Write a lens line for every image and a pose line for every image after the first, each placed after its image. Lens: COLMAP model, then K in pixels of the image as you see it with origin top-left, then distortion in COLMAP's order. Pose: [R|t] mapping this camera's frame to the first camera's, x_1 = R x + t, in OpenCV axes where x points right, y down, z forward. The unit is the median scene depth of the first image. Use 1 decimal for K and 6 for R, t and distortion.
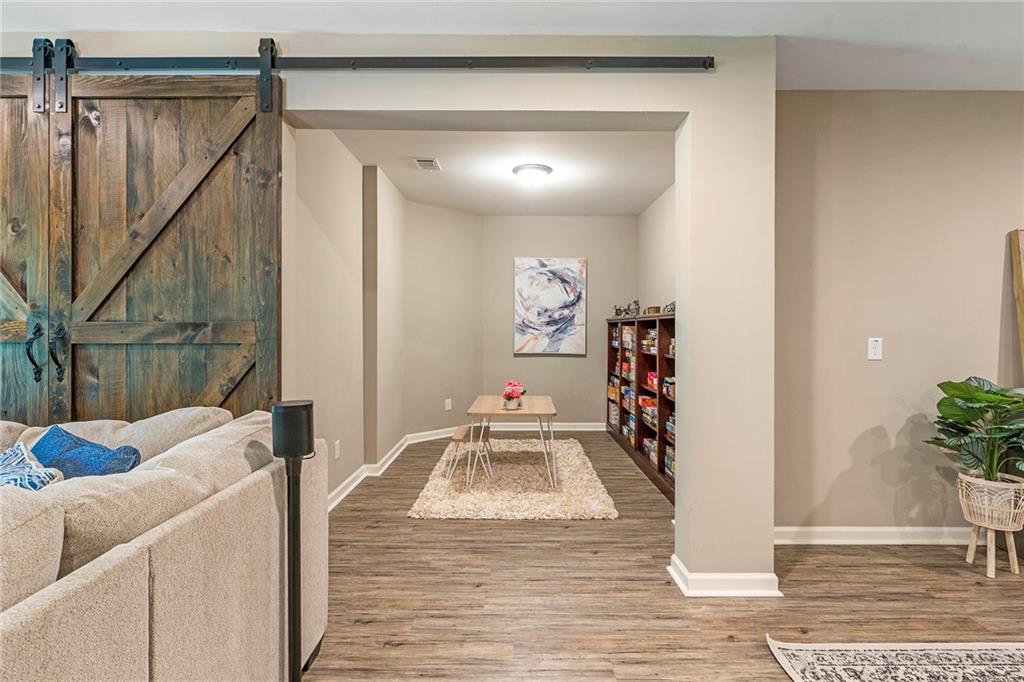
lens RADIAL K [[510.1, 0, 513.3], [0, 510.1, 340.8], [0, 0, 1]] dist [-0.001623, -0.000099]
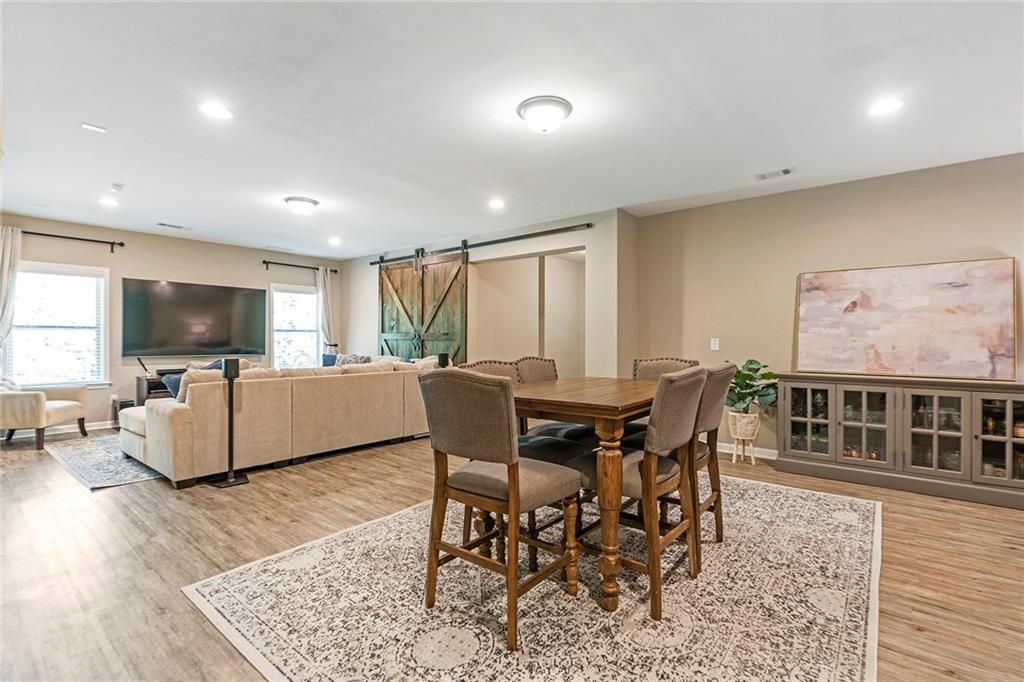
lens RADIAL K [[474.0, 0, 506.1], [0, 474.0, 343.1], [0, 0, 1]] dist [-0.005601, 0.000481]
pose [[0.760267, 0.006805, -0.649576, 1.532331], [-0.011983, 0.999922, -0.003549, 0.031301], [0.649501, 0.010482, 0.760289, -0.969075]]
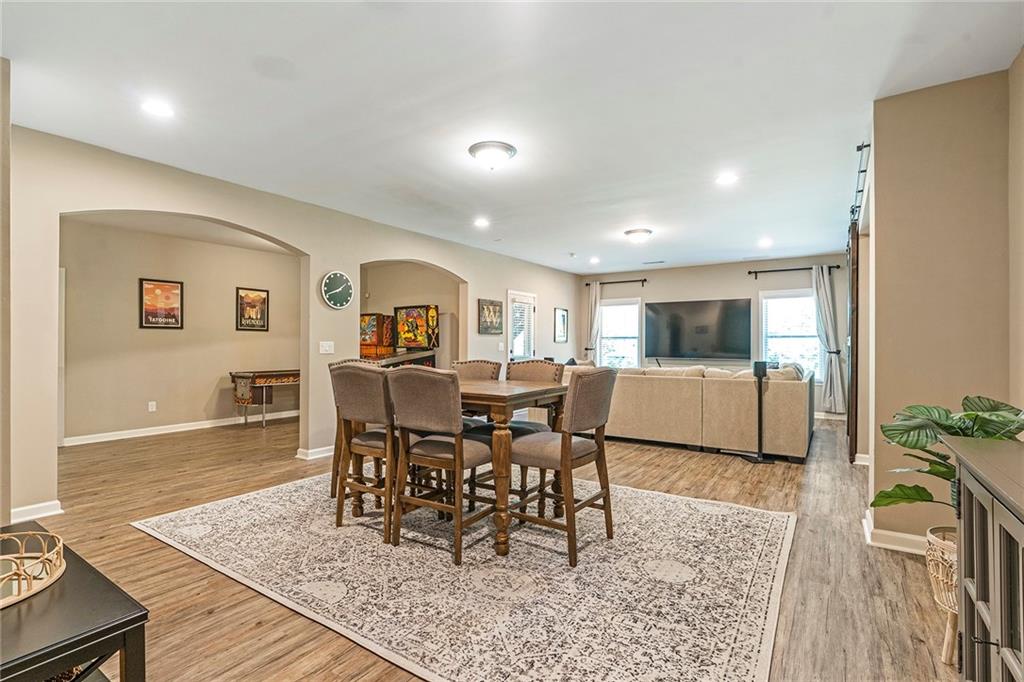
lens RADIAL K [[474.0, 0, 511.6], [0, 474.0, 339.1], [0, 0, 1]] dist [-0.005601, 0.000481]
pose [[-0.564375, -0.010506, -0.825451, 1.985745], [-0.014675, 0.999889, -0.002693, 0.002590], [0.825388, 0.010594, -0.564467, 0.913139]]
